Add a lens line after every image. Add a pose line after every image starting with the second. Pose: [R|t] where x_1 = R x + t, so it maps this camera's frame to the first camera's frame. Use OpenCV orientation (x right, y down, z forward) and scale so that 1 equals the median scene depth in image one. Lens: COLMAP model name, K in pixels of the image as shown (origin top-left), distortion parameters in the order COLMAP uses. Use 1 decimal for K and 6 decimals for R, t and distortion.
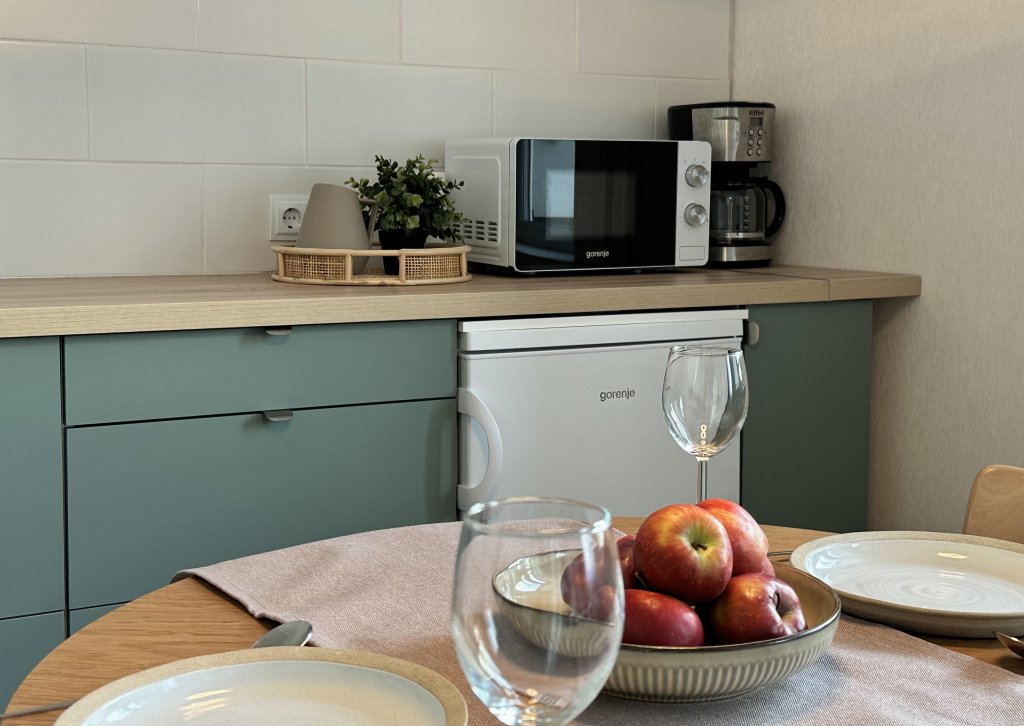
lens RADIAL K [[1357.6, 0, 512.0], [0, 1357.6, 363.0], [0, 0, 1]] dist [-0.000879, -0.017045]
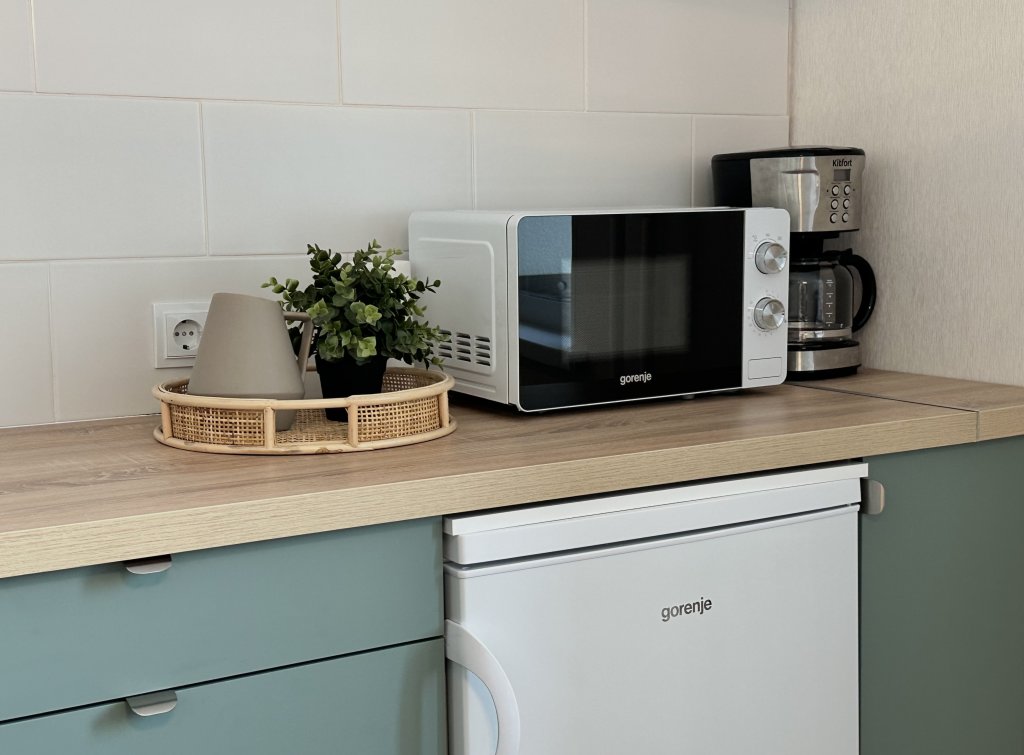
lens RADIAL K [[1370.0, 0, 498.7], [0, 1370.0, 405.2], [0, 0, 1]] dist [0.030520, 0.042599]
pose [[0.999296, -0.023842, 0.028979, -0.027628], [0.023483, 0.999644, 0.012664, -0.079549], [-0.029271, -0.011974, 0.999500, 0.317727]]
